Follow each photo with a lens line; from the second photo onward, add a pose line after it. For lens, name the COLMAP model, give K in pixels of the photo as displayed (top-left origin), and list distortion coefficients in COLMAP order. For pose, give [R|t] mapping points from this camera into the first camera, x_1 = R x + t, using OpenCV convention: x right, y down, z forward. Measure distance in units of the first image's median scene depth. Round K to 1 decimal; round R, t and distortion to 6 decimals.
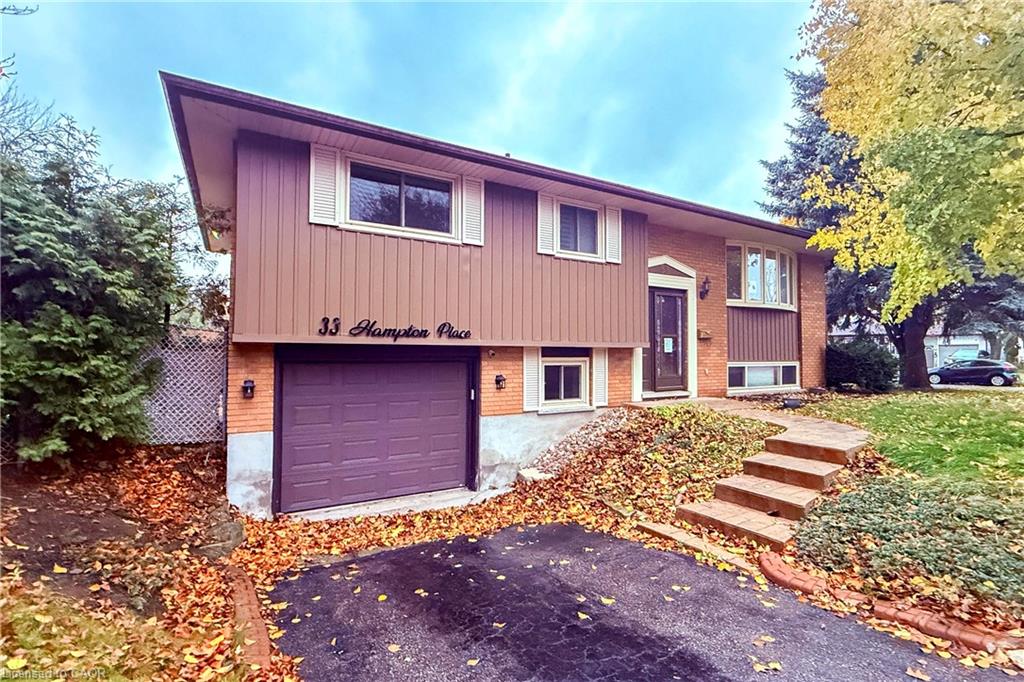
lens RADIAL K [[481.3, 0, 509.1], [0, 481.3, 340.2], [0, 0, 1]] dist [0.001900, -0.000425]
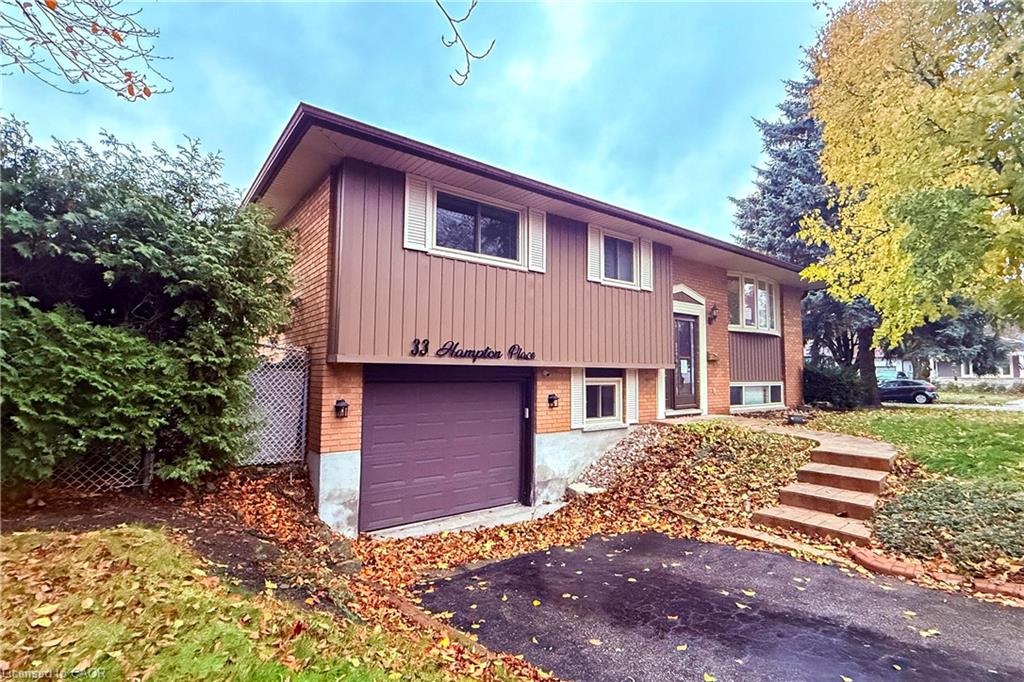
lens RADIAL K [[481.3, 0, 518.9], [0, 481.3, 338.7], [0, 0, 1]] dist [0.001900, -0.000425]
pose [[0.992753, 0.013521, 0.119408, -0.283652], [-0.008619, 0.999102, -0.041479, -0.006117], [-0.119861, 0.040150, 0.991978, -0.055442]]
